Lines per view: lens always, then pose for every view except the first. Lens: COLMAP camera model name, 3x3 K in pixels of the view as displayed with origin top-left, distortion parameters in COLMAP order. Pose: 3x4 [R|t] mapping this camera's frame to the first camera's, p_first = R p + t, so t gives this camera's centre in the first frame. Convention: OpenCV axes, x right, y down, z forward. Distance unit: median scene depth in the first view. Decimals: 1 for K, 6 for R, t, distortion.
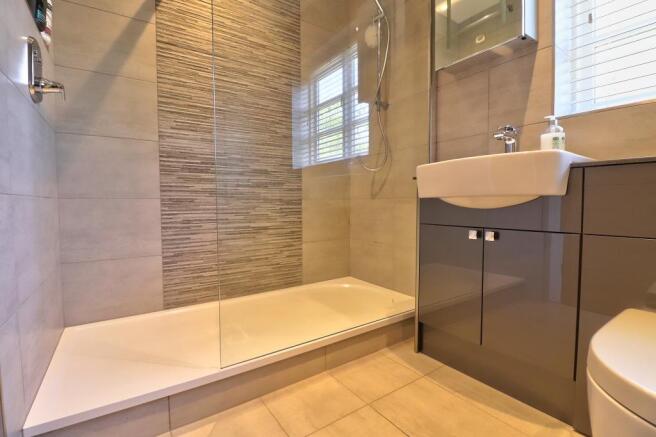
lens RADIAL K [[309.5, 0, 328.9], [0, 309.5, 215.6], [0, 0, 1]] dist [-0.003116, -0.000594]
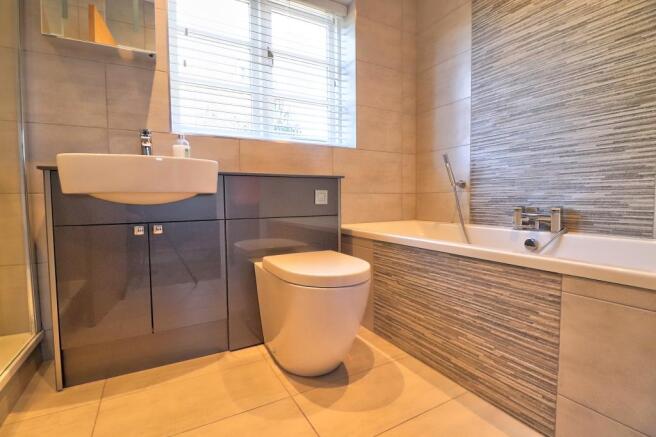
lens RADIAL K [[309.5, 0, 327.6], [0, 309.5, 217.0], [0, 0, 1]] dist [-0.003116, -0.000594]
pose [[0.116690, -0.054318, 0.991682, -0.471749], [0.057118, 0.997218, 0.047901, 0.003730], [-0.991525, 0.051054, 0.119468, 0.255750]]
